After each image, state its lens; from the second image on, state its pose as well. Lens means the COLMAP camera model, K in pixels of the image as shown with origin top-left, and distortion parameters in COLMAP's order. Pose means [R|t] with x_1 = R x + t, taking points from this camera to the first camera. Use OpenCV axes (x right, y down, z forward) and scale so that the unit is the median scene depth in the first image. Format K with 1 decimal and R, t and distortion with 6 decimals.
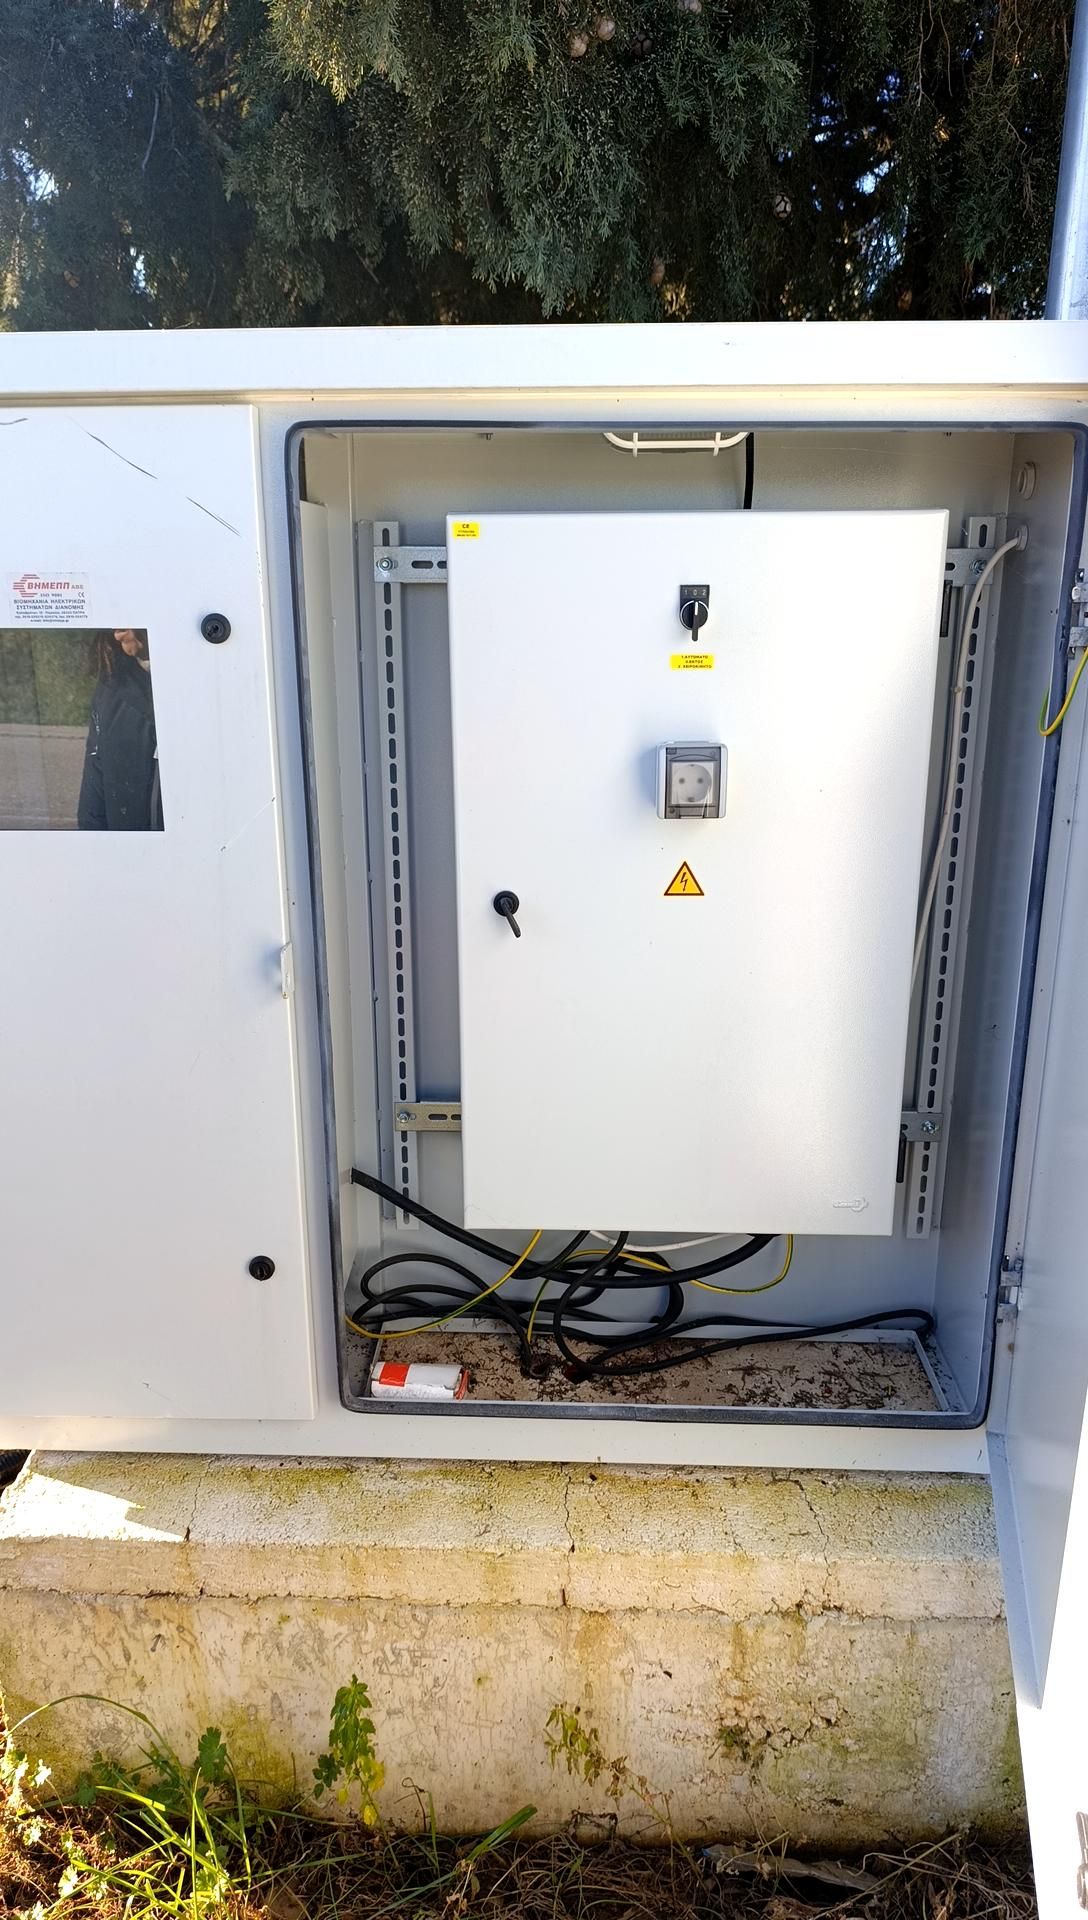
lens RADIAL K [[1364.2, 0, 544.0], [0, 1364.2, 960.0], [0, 0, 1]] dist [0.008286, -0.052679]
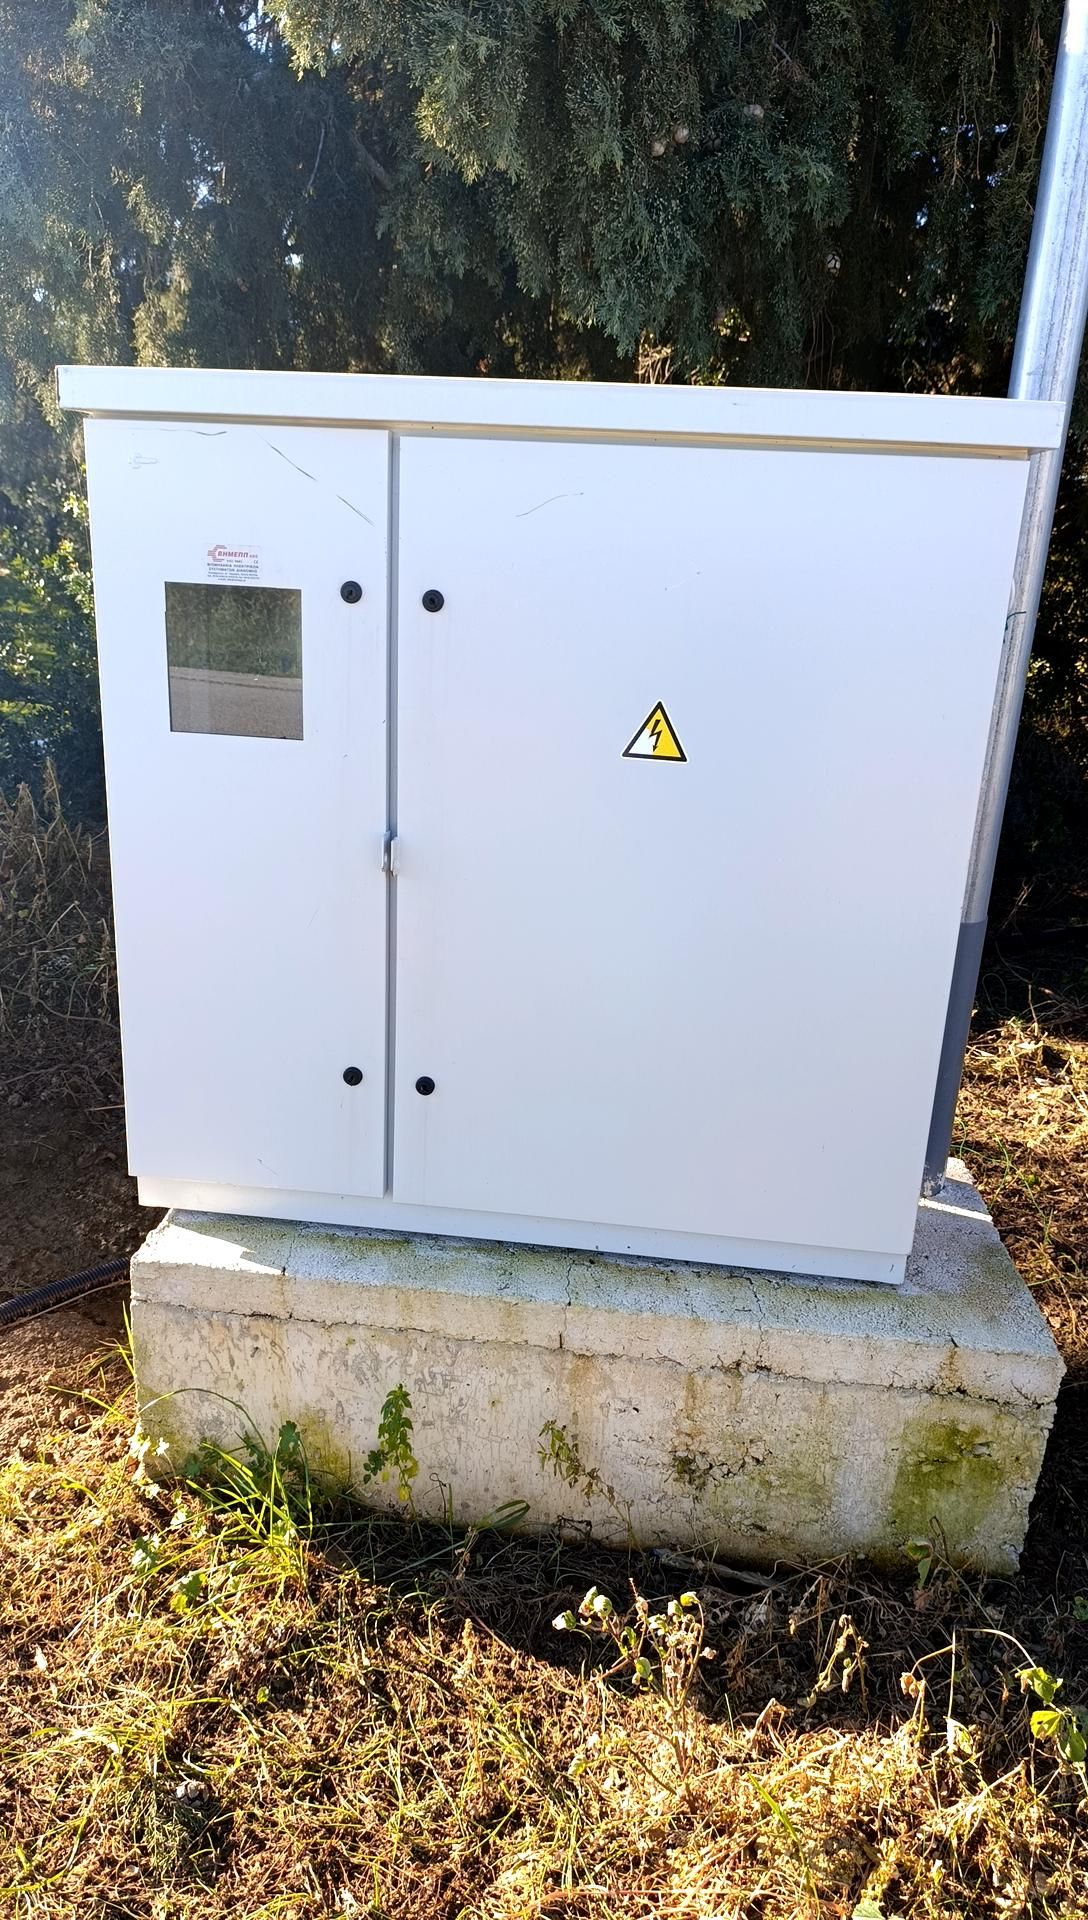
lens RADIAL K [[1314.3, 0, 544.0], [0, 1314.3, 960.0], [0, 0, 1]] dist [0.006400, -0.088036]
pose [[0.995456, 0.071472, -0.062918, 0.050494], [-0.069524, 0.997047, 0.032625, 0.055629], [0.065064, -0.028102, 0.997485, -0.252152]]
